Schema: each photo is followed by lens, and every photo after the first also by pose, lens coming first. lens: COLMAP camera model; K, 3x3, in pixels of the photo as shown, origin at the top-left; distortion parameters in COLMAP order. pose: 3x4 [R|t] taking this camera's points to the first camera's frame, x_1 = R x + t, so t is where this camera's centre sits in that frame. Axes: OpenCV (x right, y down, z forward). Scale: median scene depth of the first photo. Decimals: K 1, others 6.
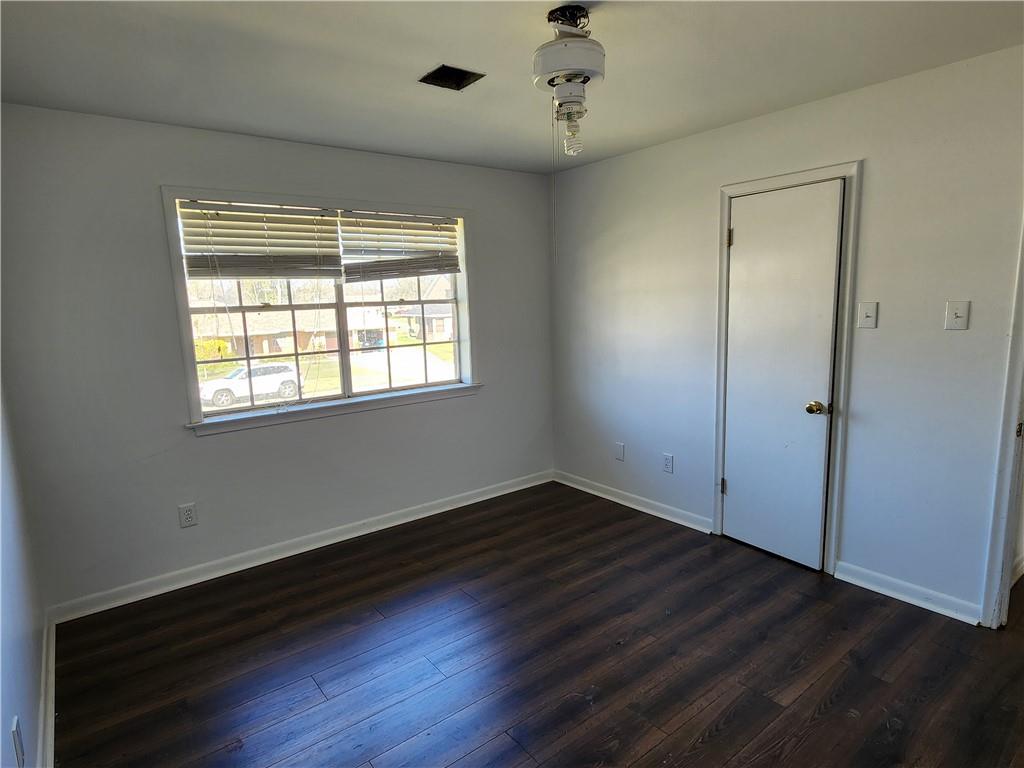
lens RADIAL K [[573.6, 0, 512.7], [0, 573.6, 389.1], [0, 0, 1]] dist [-0.001577, 0.000200]
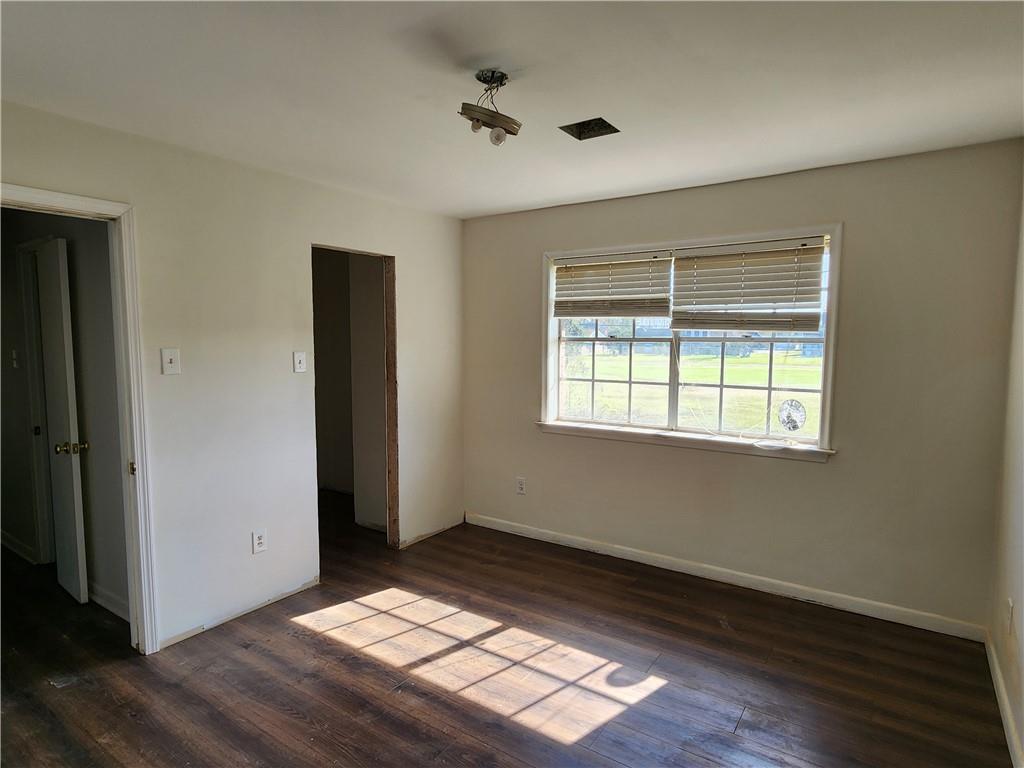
lens RADIAL K [[573.6, 0, 512.7], [0, 573.6, 389.1], [0, 0, 1]] dist [-0.001577, 0.000200]
pose [[0.301854, 0.115702, -0.946307, 0.624258], [-0.159453, 0.984753, 0.069540, -0.089118], [0.939925, 0.129901, 0.315701, 0.423301]]
